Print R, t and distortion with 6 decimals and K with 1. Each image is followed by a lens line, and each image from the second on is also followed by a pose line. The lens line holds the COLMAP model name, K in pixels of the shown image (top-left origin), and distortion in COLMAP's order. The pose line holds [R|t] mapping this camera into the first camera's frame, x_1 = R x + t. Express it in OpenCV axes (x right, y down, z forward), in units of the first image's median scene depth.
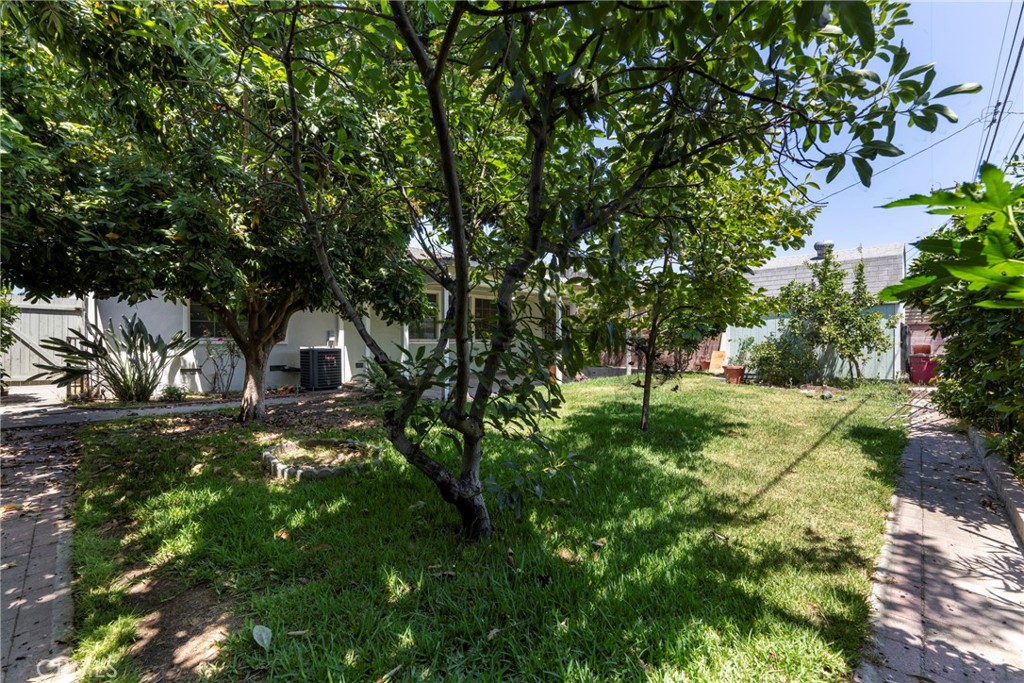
lens RADIAL K [[457.8, 0, 505.3], [0, 457.8, 341.9], [0, 0, 1]] dist [0.001402, 0.000306]
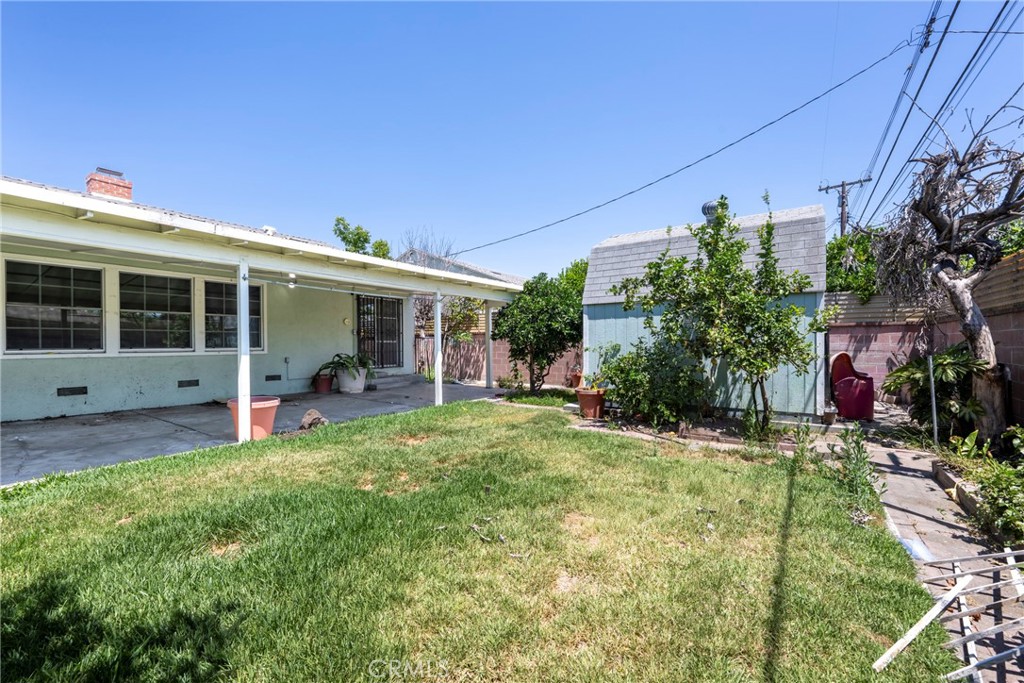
lens RADIAL K [[457.8, 0, 514.6], [0, 457.8, 343.9], [0, 0, 1]] dist [0.001402, 0.000306]
pose [[0.983939, -0.007208, 0.178360, 0.328516], [0.006616, 0.999970, 0.003914, -0.017675], [-0.178383, -0.002671, 0.983958, 0.452713]]
